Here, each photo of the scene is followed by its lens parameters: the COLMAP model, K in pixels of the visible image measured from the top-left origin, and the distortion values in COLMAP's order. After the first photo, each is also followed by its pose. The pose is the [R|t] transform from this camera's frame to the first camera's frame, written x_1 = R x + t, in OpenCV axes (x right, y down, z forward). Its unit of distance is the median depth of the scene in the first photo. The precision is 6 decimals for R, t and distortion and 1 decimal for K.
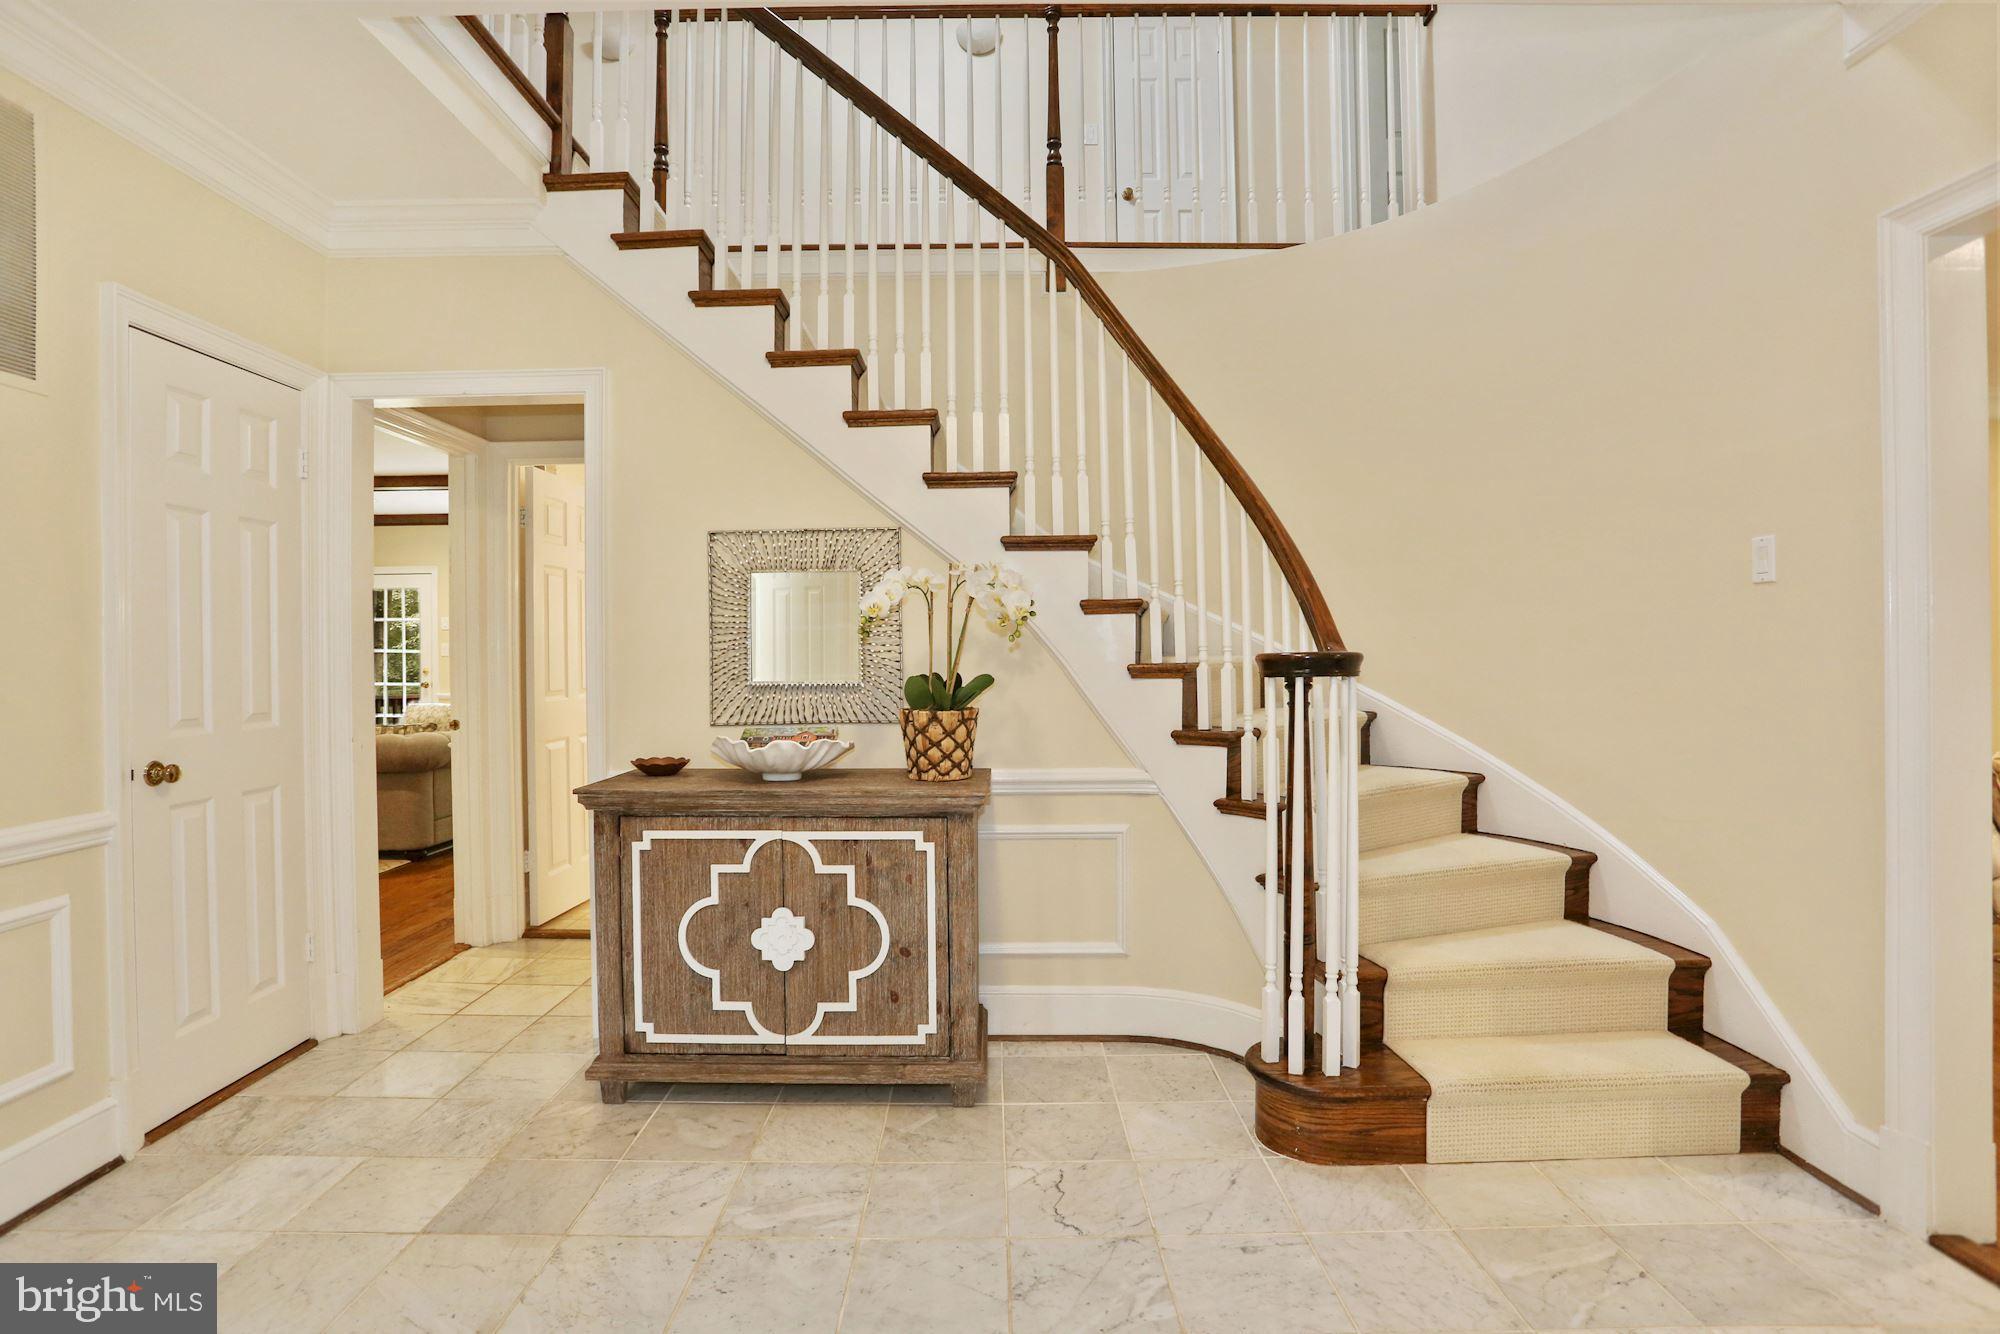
lens RADIAL K [[987.9, 0, 982.7], [0, 987.9, 642.4], [0, 0, 1]] dist [-0.075009, 0.034503]
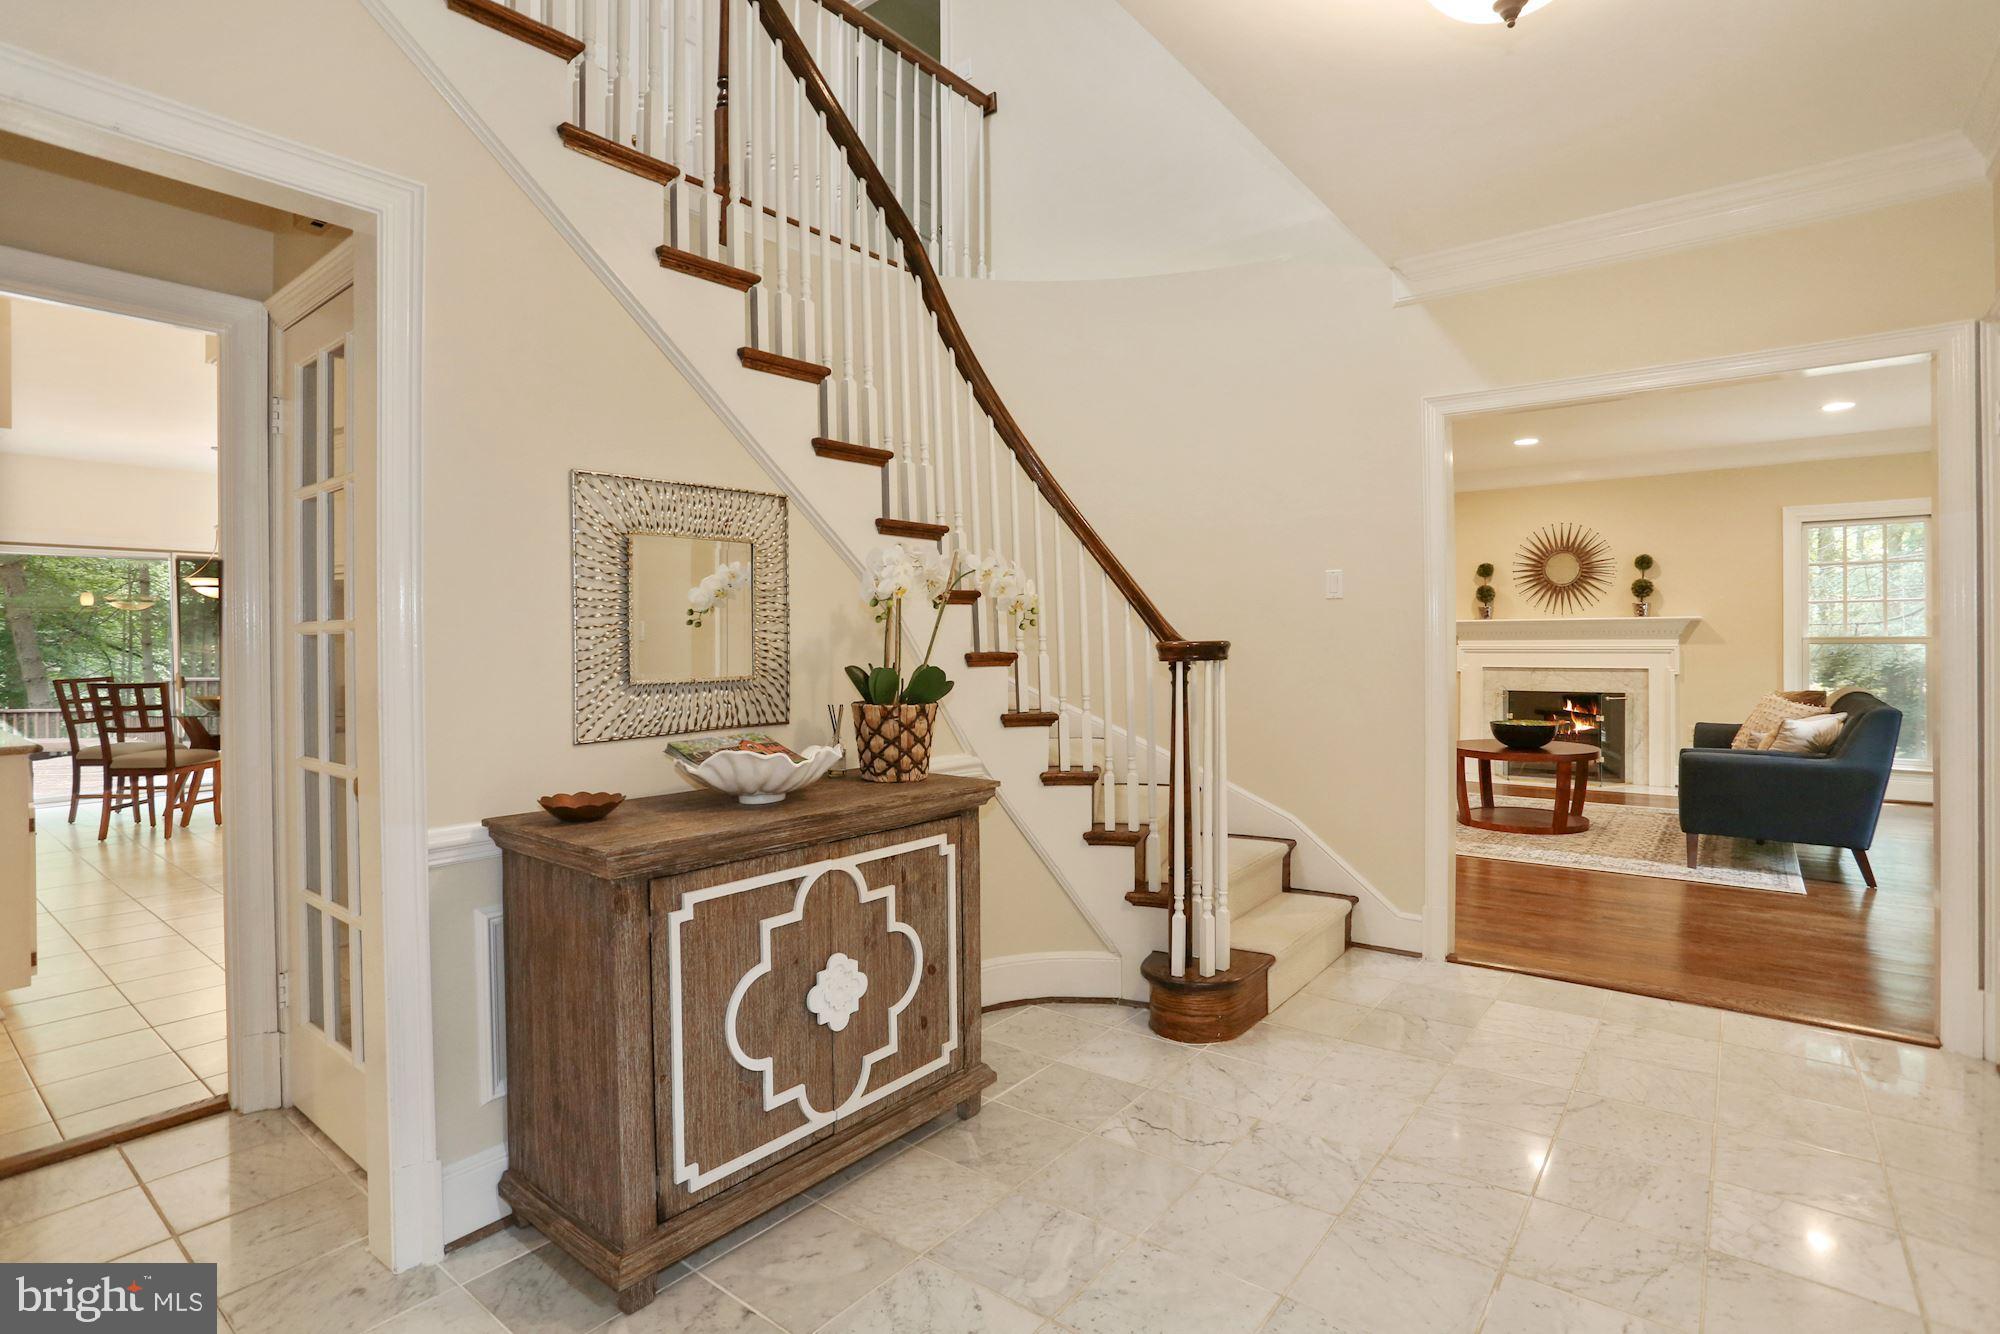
lens RADIAL K [[987.9, 0, 982.7], [0, 987.9, 642.4], [0, 0, 1]] dist [-0.075009, 0.034503]
pose [[0.617225, 0.002906, 0.786781, -0.765793], [-0.003295, 0.999994, -0.001108, 0.013246], [-0.786780, -0.001909, 0.617231, 0.402747]]
